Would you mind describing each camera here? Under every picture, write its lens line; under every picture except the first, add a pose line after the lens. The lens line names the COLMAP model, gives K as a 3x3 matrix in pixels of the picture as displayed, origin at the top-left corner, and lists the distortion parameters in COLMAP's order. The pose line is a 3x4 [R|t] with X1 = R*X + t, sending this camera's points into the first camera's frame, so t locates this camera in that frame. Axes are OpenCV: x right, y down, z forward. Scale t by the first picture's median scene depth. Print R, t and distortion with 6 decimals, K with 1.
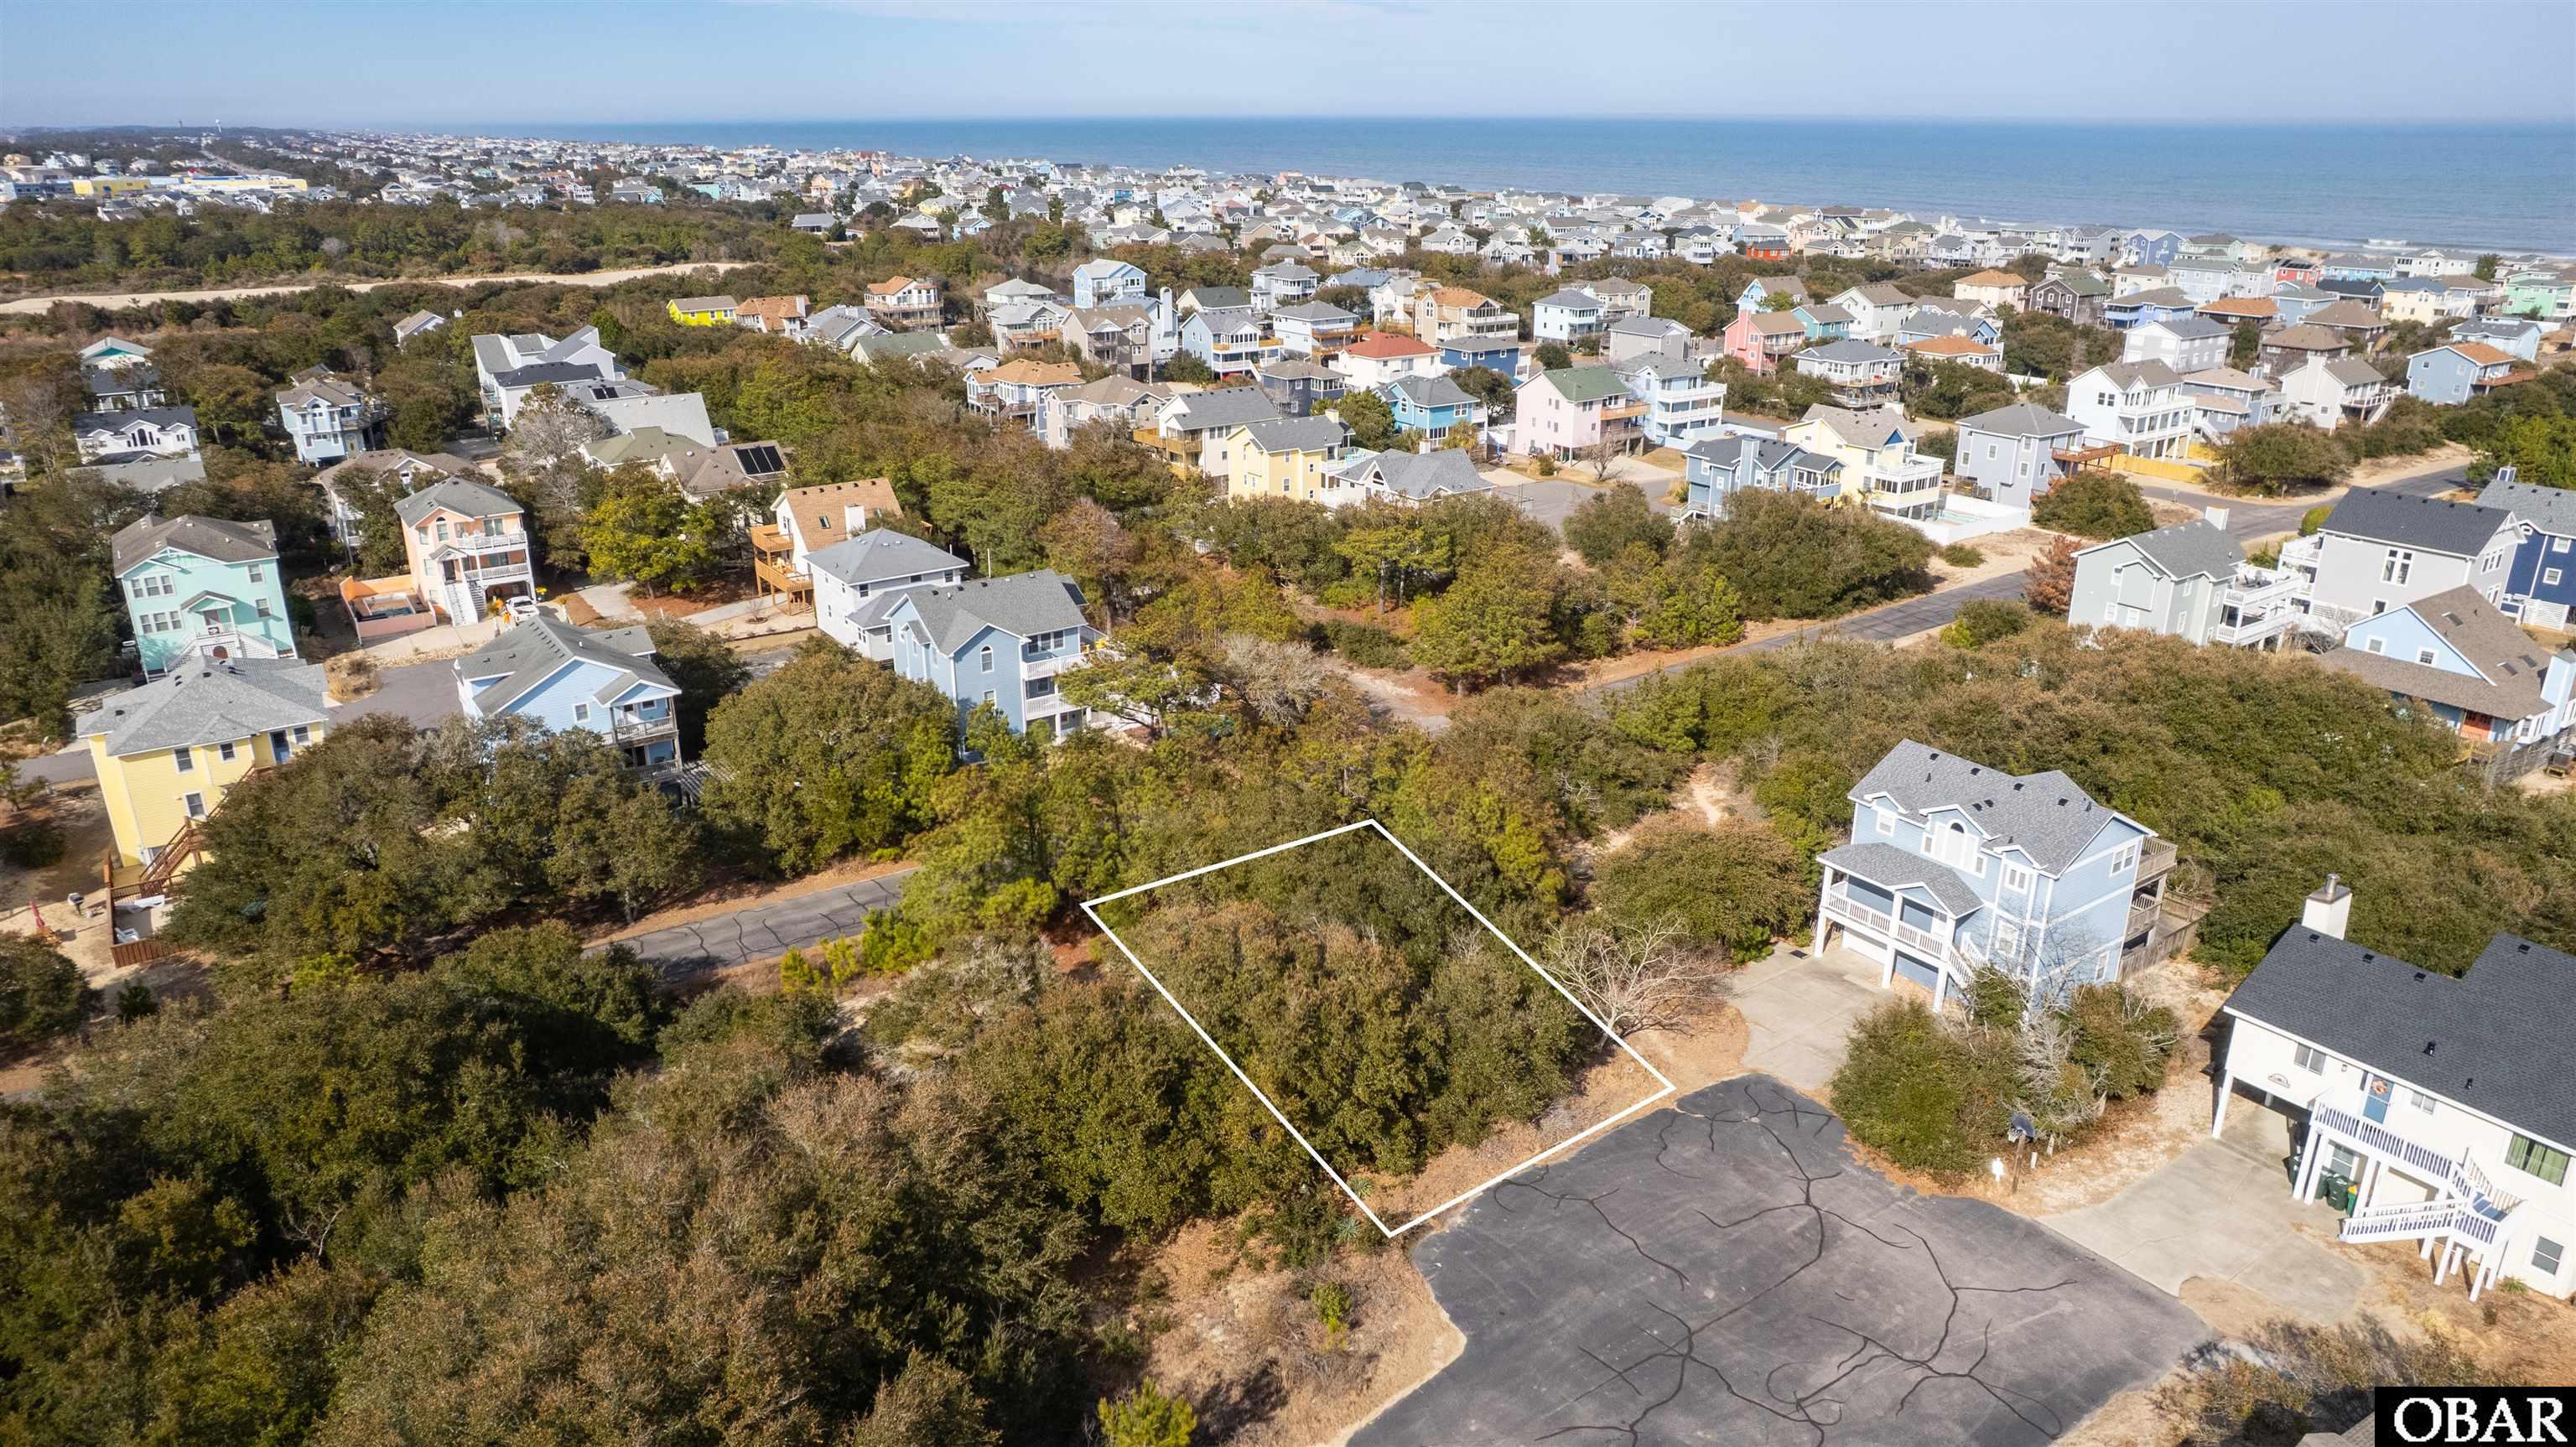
lens RADIAL K [[1643.6, 0, 1300.2], [0, 1643.6, 727.6], [0, 0, 1]] dist [-0.078178, 0.067295]
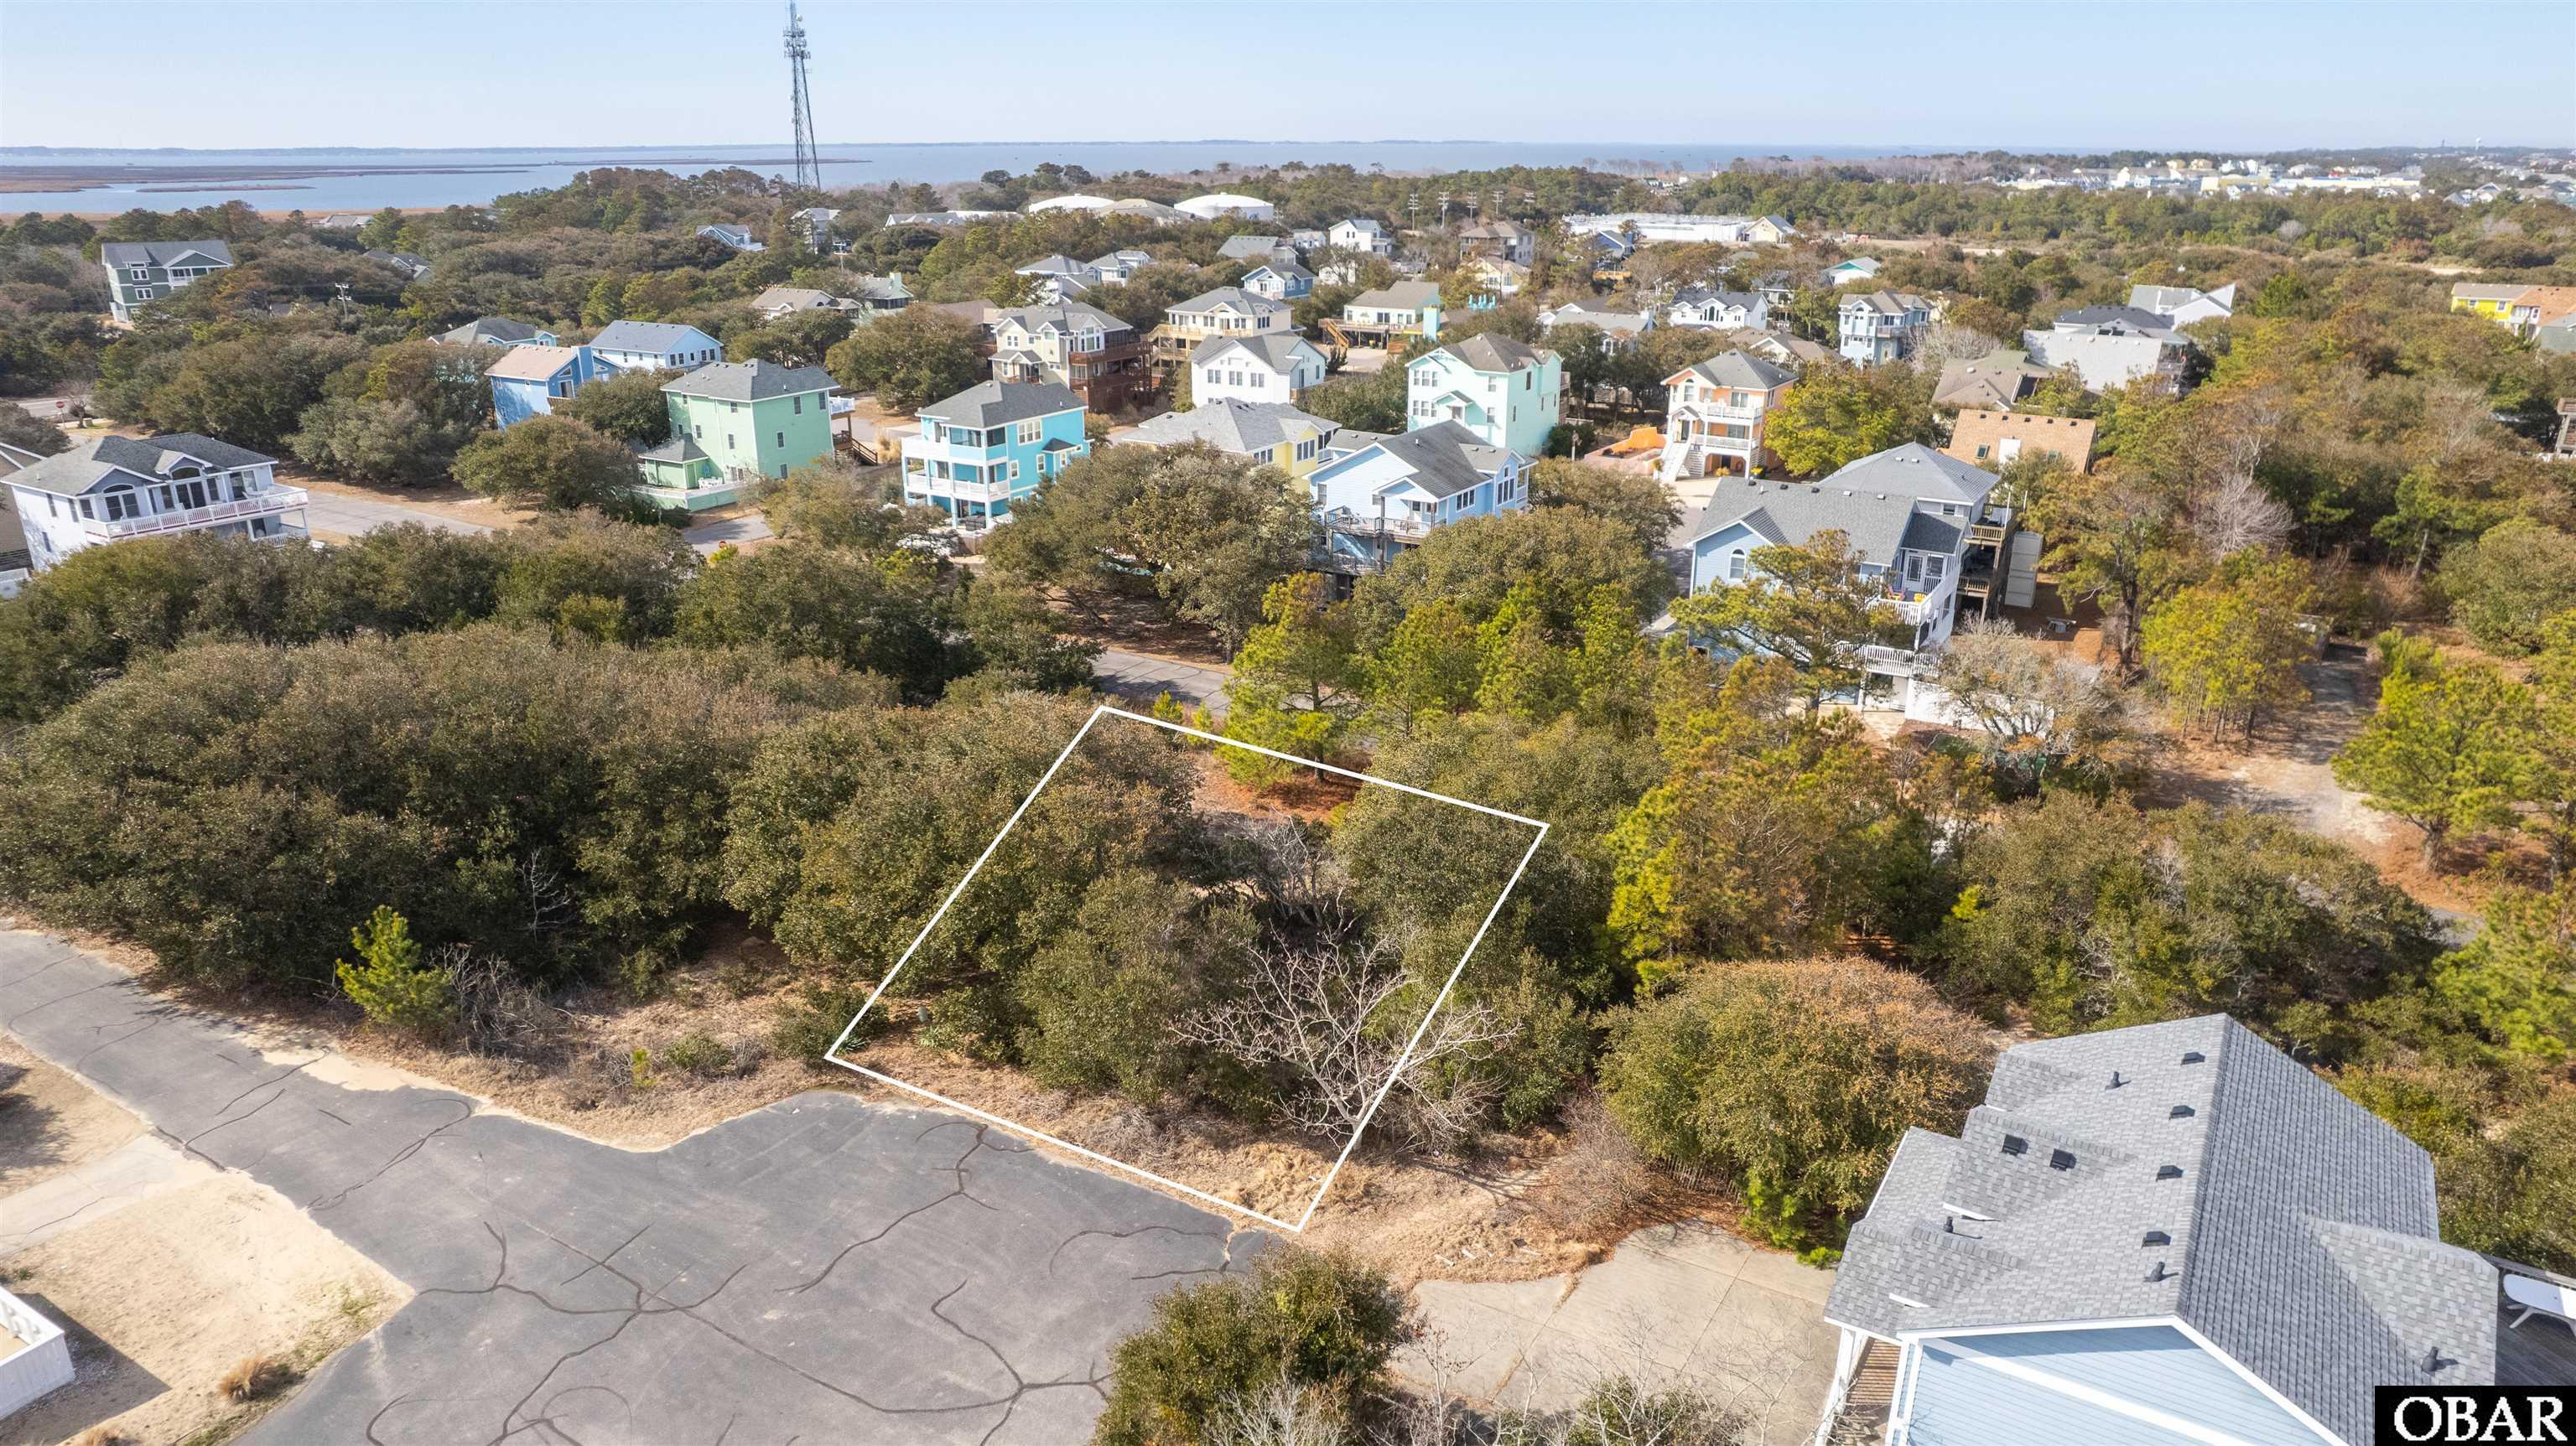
lens RADIAL K [[1643.5, 0, 1300.2], [0, 1643.5, 727.1], [0, 0, 1]] dist [-0.078178, 0.067295]
pose [[0.405707, 0.312496, -0.858923, 0.331940], [-0.319418, 0.928959, 0.187102, -0.035867], [0.856372, 0.198447, 0.476702, 0.309125]]
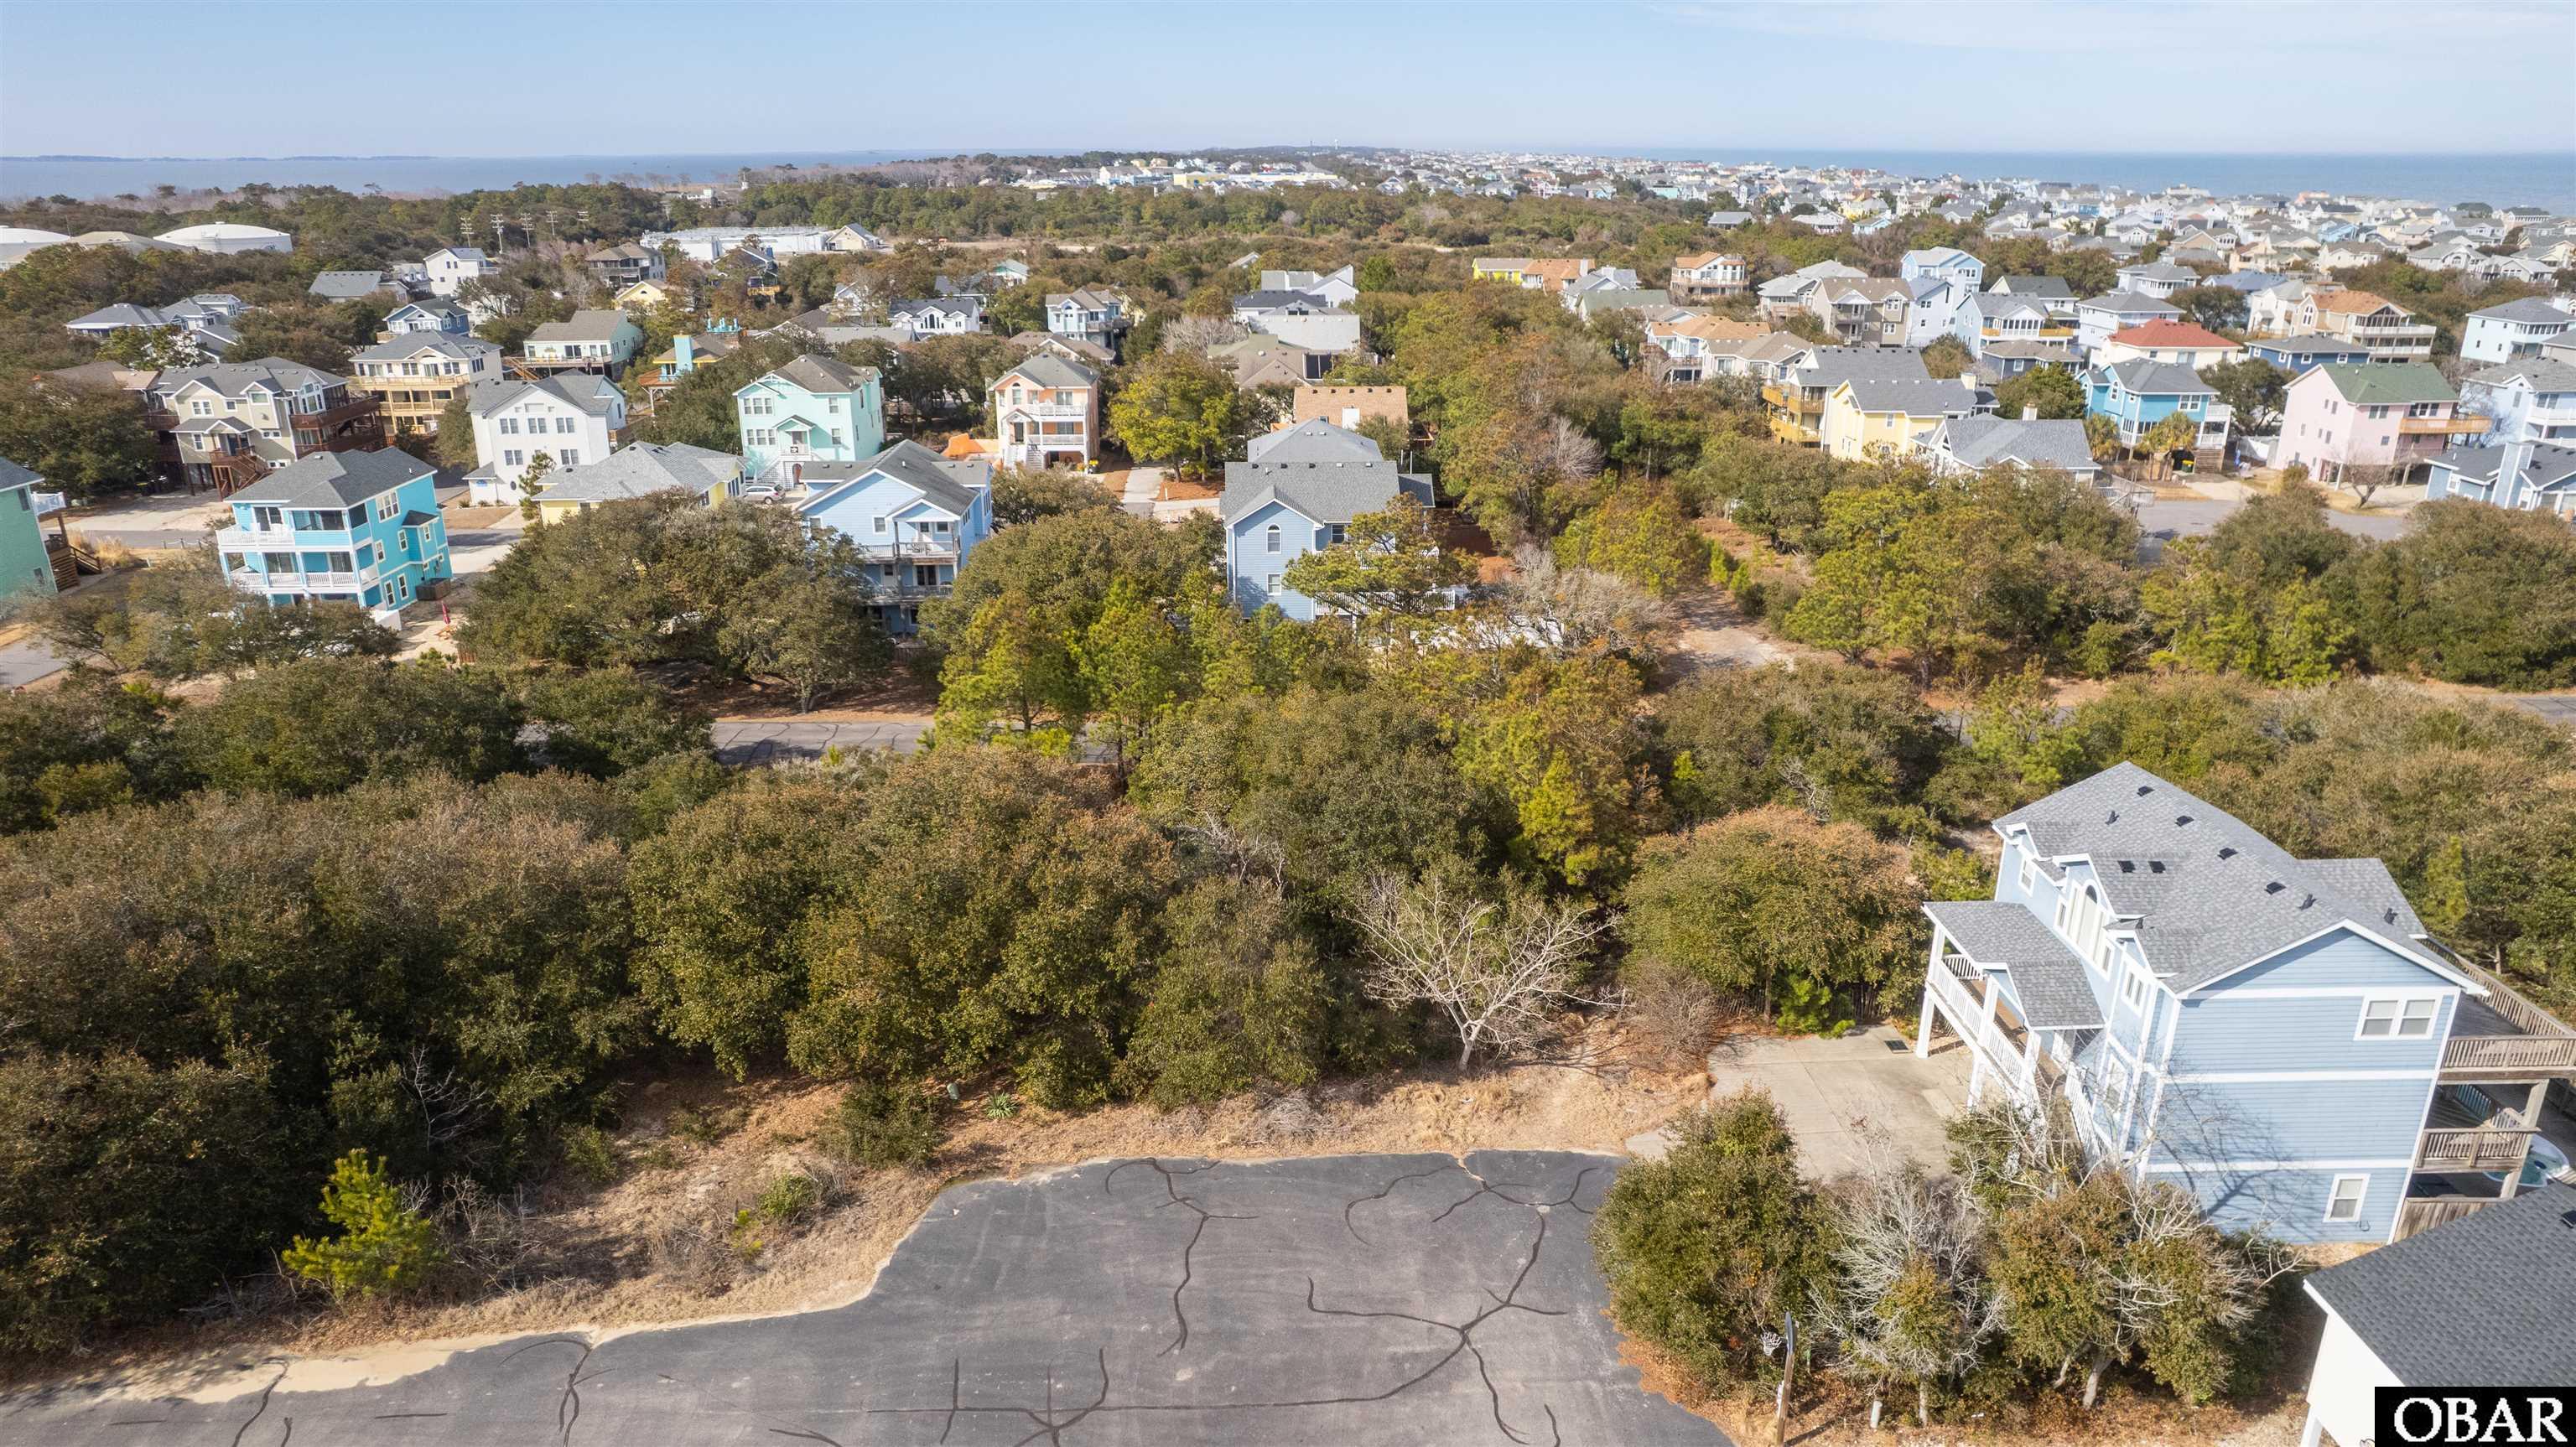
lens RADIAL K [[1643.6, 0, 1300.2], [0, 1643.6, 727.6], [0, 0, 1]] dist [-0.078178, 0.067295]
pose [[0.838690, 0.184203, -0.512511, 0.227404], [-0.190439, 0.980847, 0.040888, 0.015921], [0.510227, 0.063309, 0.857706, 0.158631]]
